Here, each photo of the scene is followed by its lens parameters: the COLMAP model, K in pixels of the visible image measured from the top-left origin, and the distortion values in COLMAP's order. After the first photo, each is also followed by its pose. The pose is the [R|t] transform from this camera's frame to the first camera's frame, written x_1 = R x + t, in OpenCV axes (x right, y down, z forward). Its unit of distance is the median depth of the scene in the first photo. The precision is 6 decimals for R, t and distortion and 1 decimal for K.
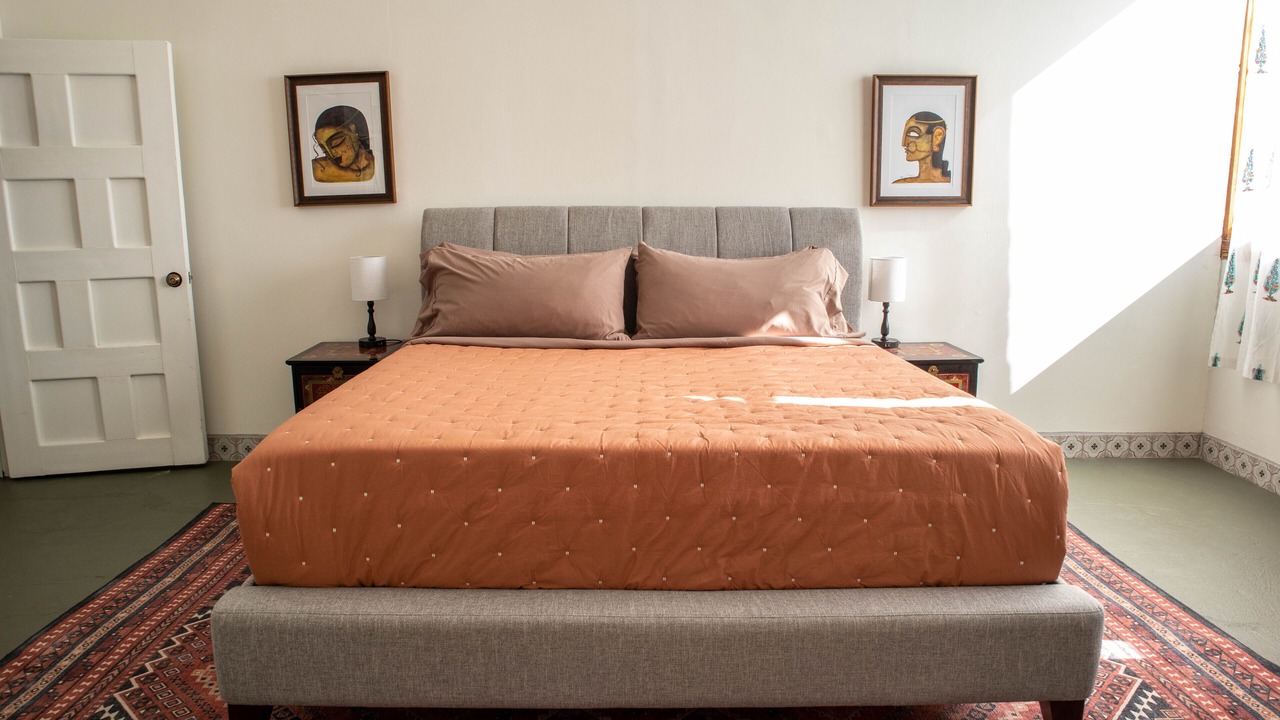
lens RADIAL K [[889.2, 0, 642.9], [0, 889.2, 358.6], [0, 0, 1]] dist [-0.114092, 0.064782]
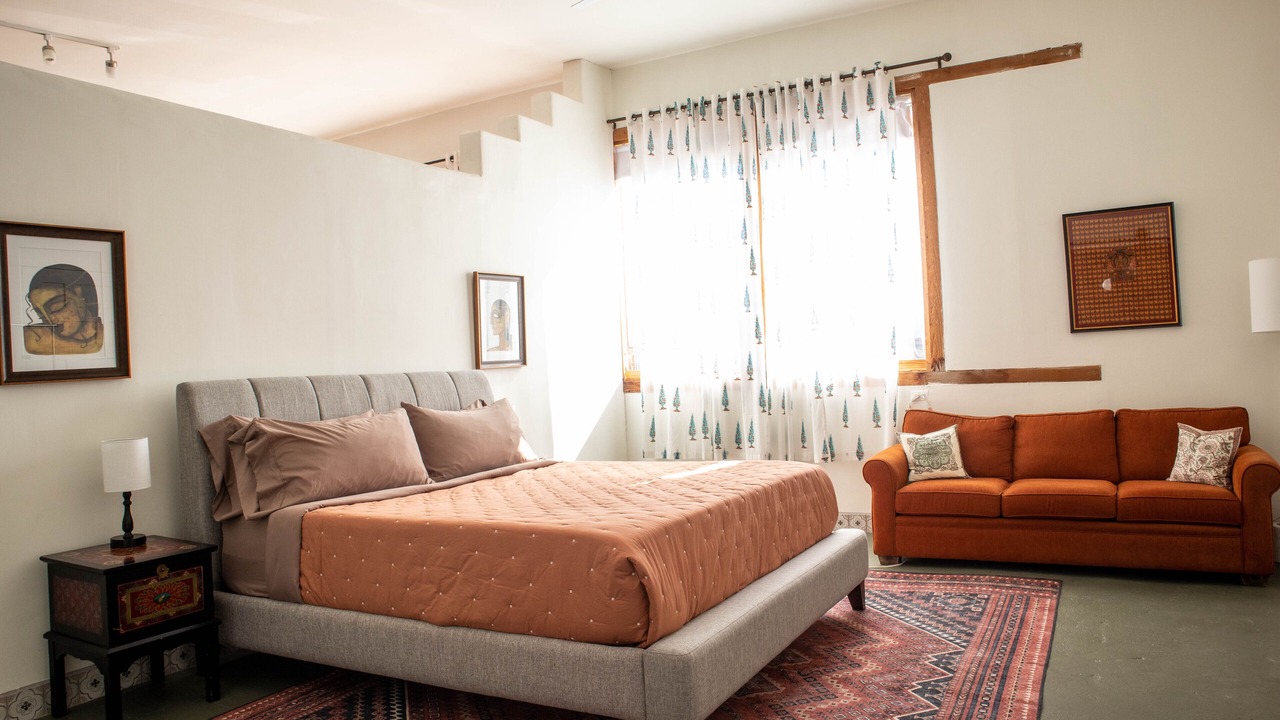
lens RADIAL K [[889.2, 0, 645.2], [0, 889.2, 354.9], [0, 0, 1]] dist [-0.114092, 0.064782]
pose [[0.496649, -0.011076, 0.867881, -0.777949], [0.196096, 0.975496, -0.099768, -0.013150], [-0.845509, 0.219737, 0.486651, 0.143864]]
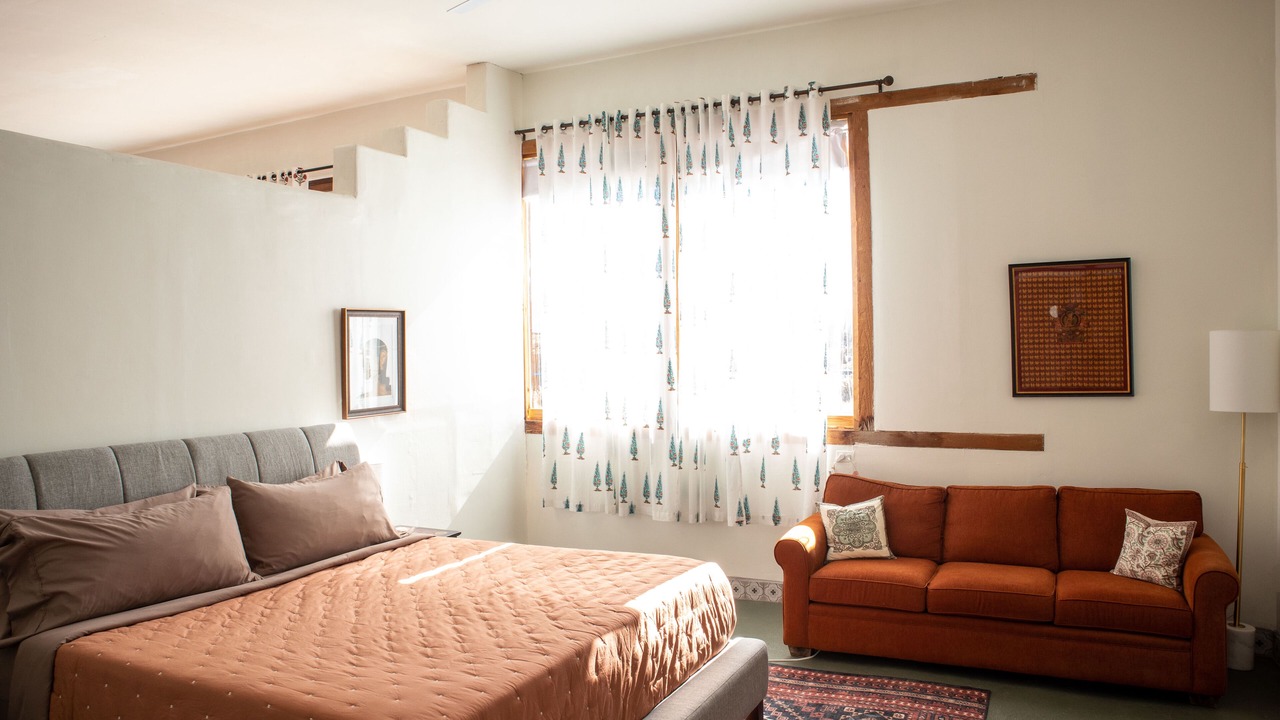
lens RADIAL K [[889.2, 0, 645.0], [0, 889.2, 354.7], [0, 0, 1]] dist [-0.114092, 0.064782]
pose [[0.448498, -0.009813, 0.893730, -0.600505], [0.172128, 0.982170, -0.075594, -0.103457], [-0.877053, 0.187740, 0.442191, 0.133825]]
